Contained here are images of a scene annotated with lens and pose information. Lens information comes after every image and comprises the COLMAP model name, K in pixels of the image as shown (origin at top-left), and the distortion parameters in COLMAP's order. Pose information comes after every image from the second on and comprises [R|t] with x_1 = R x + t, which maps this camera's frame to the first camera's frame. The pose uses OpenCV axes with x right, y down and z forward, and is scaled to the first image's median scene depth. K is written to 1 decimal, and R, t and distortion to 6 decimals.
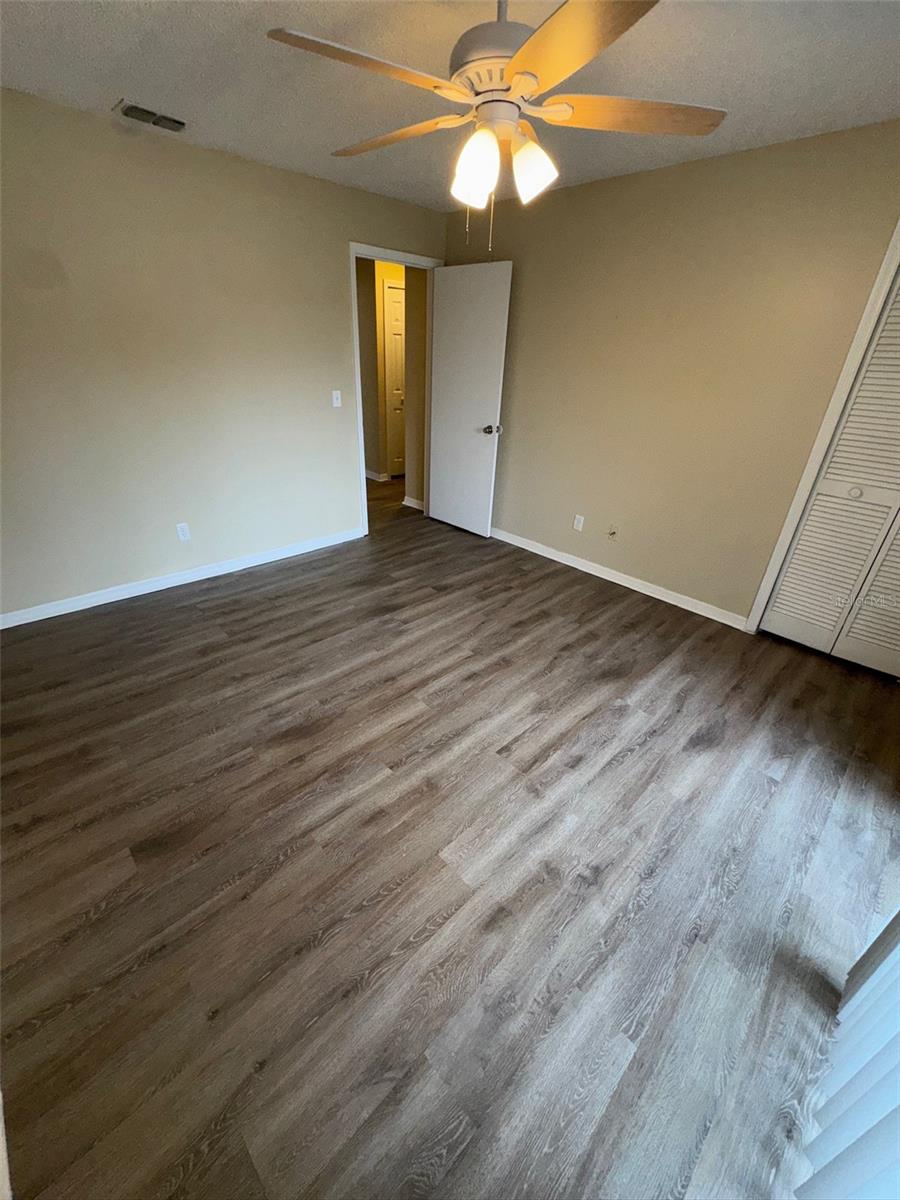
lens RADIAL K [[476.4, 0, 453.4], [0, 476.4, 599.7], [0, 0, 1]] dist [-0.002905, -0.000130]
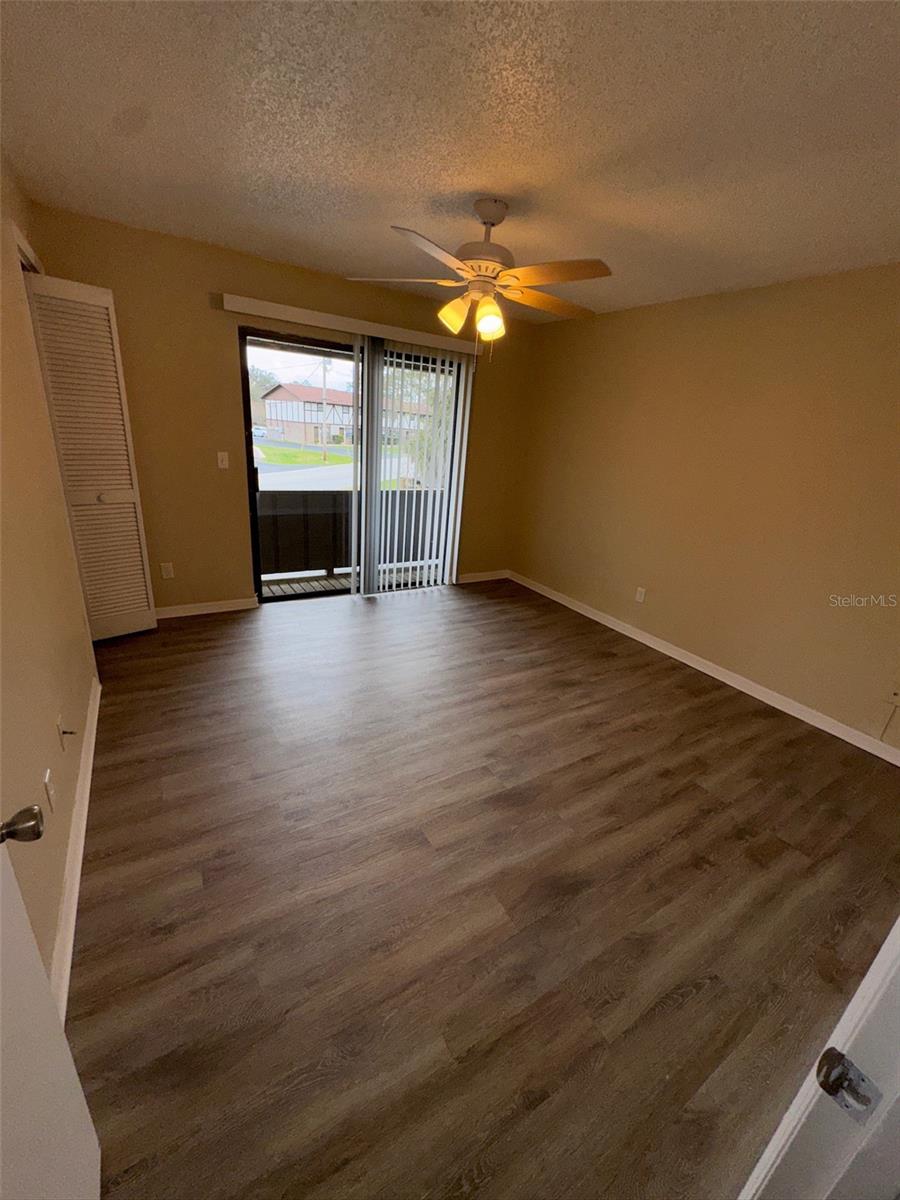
lens RADIAL K [[476.4, 0, 453.4], [0, 476.4, 599.7], [0, 0, 1]] dist [-0.002905, -0.000130]
pose [[-0.970688, -0.182380, 0.156536, -0.144510], [-0.008030, 0.675541, 0.737278, -0.840648], [-0.240211, 0.714410, -0.657204, 1.583814]]
